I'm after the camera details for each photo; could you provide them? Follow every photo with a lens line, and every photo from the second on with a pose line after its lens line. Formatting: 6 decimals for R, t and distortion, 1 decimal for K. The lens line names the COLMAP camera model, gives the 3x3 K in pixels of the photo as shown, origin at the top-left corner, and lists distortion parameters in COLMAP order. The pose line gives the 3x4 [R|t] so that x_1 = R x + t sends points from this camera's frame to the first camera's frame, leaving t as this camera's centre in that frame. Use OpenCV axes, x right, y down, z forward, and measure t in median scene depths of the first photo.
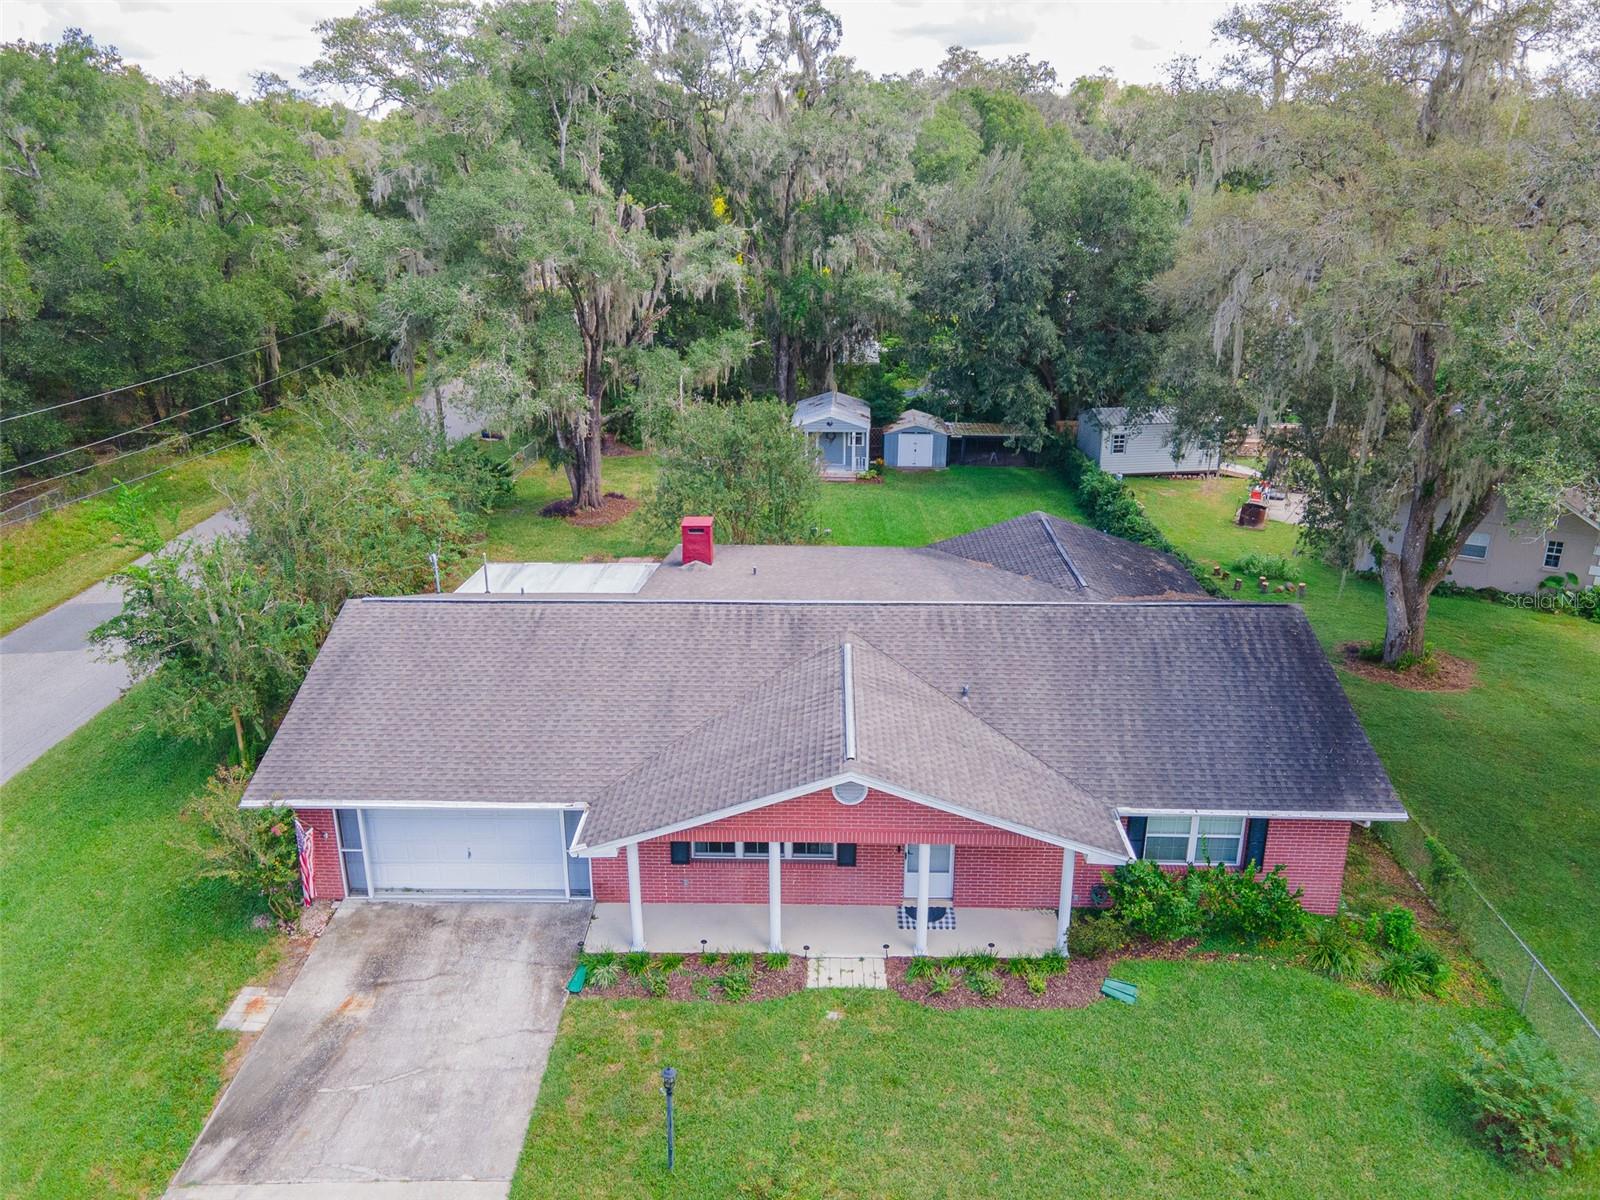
lens RADIAL K [[1180.9, 0, 799.7], [0, 1180.9, 582.0], [0, 0, 1]] dist [0.001634, 0.059609]
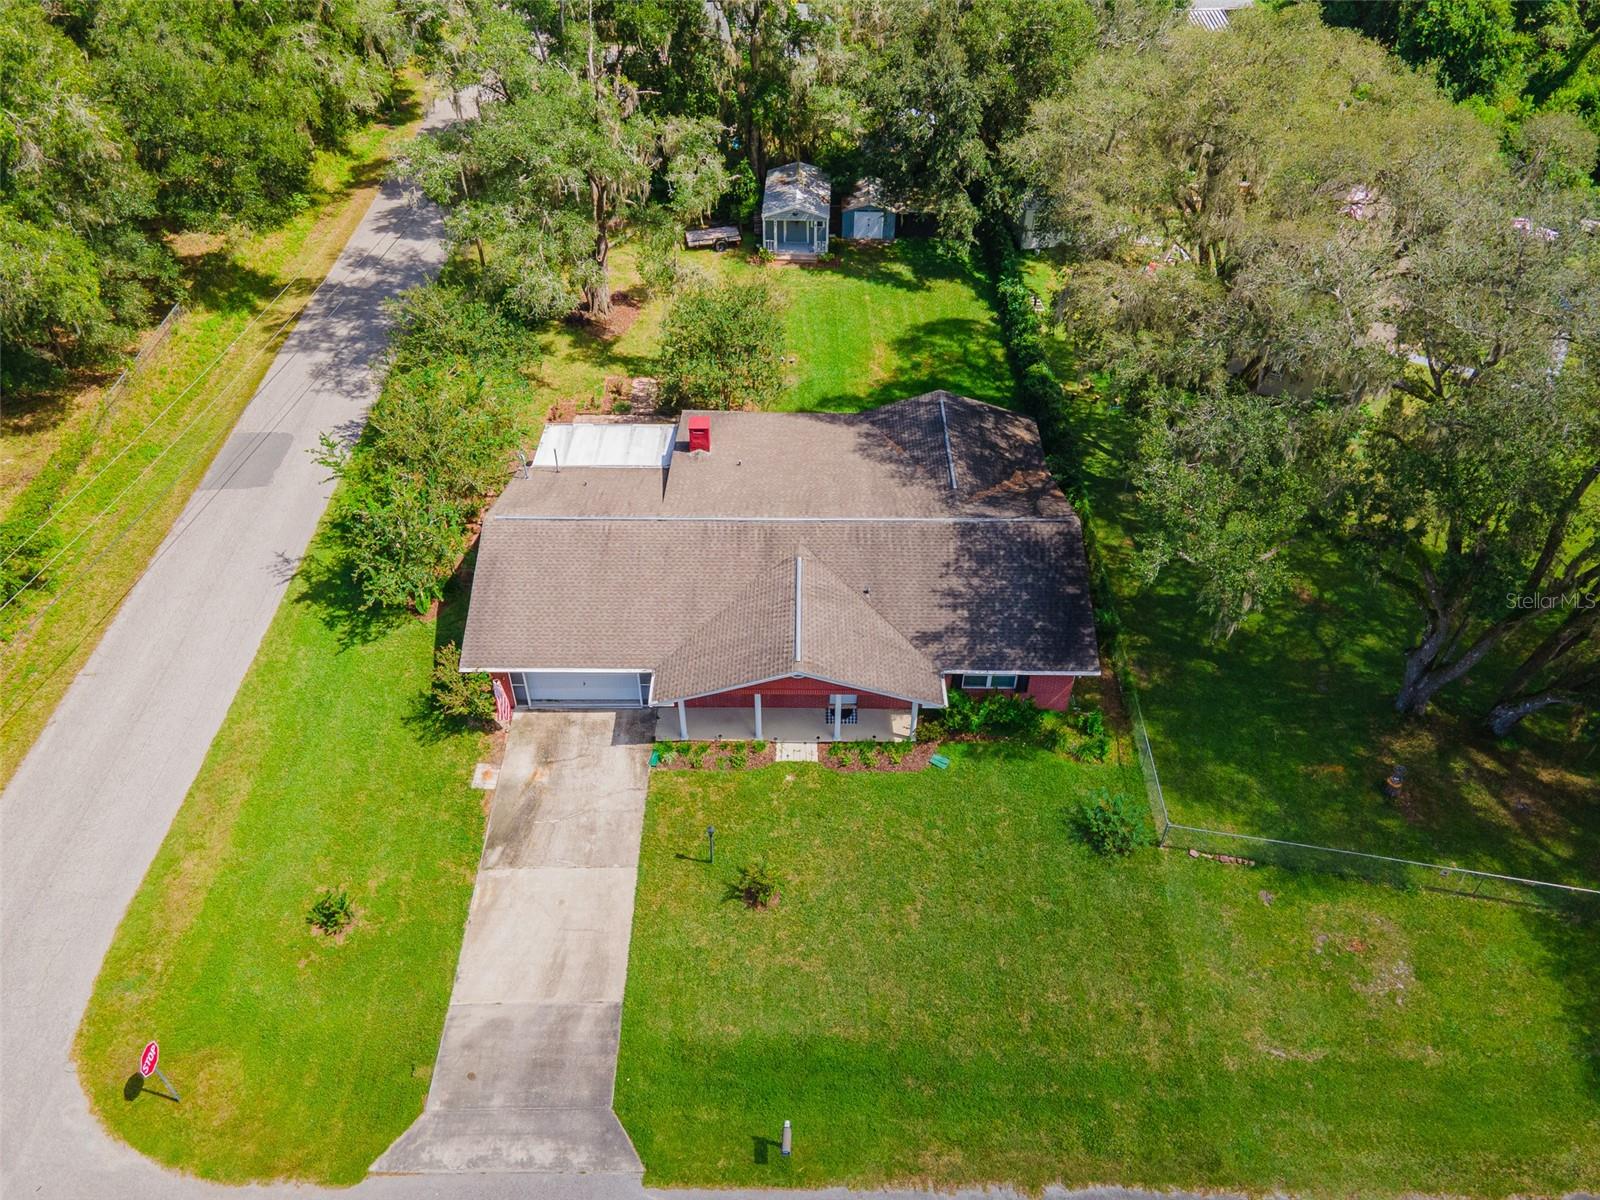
lens RADIAL K [[1204.9, 0, 801.9], [0, 1204.9, 576.6], [0, 0, 1]] dist [0.036411, -0.000736]
pose [[0.999756, -0.008741, 0.020307, 0.010609], [0.000604, 0.928981, 0.370127, -0.602353], [-0.022100, -0.370024, 0.928759, -0.638881]]
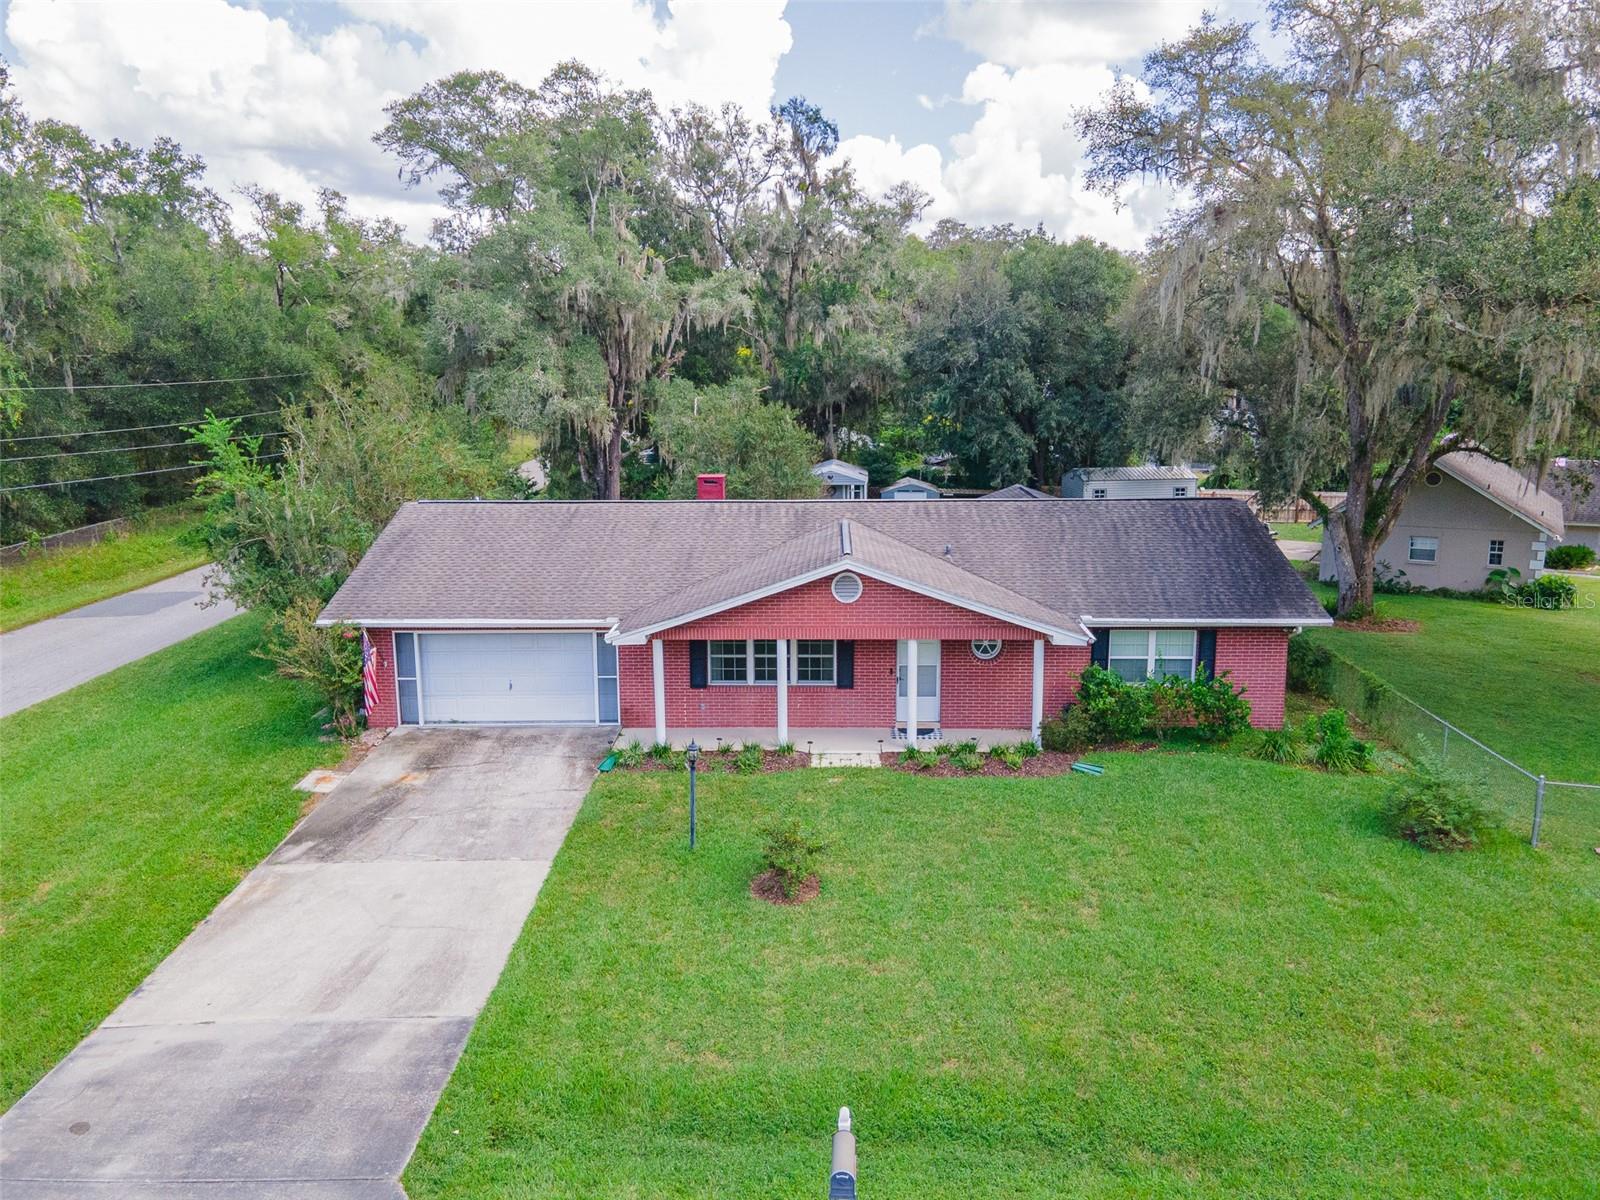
lens RADIAL K [[1180.9, 0, 799.7], [0, 1180.9, 582.0], [0, 0, 1]] dist [0.001634, 0.059609]
pose [[0.999987, -0.004255, -0.002702, -0.000454], [0.003777, 0.987535, -0.157356, 0.319452], [0.003338, 0.157343, 0.987538, -0.129534]]
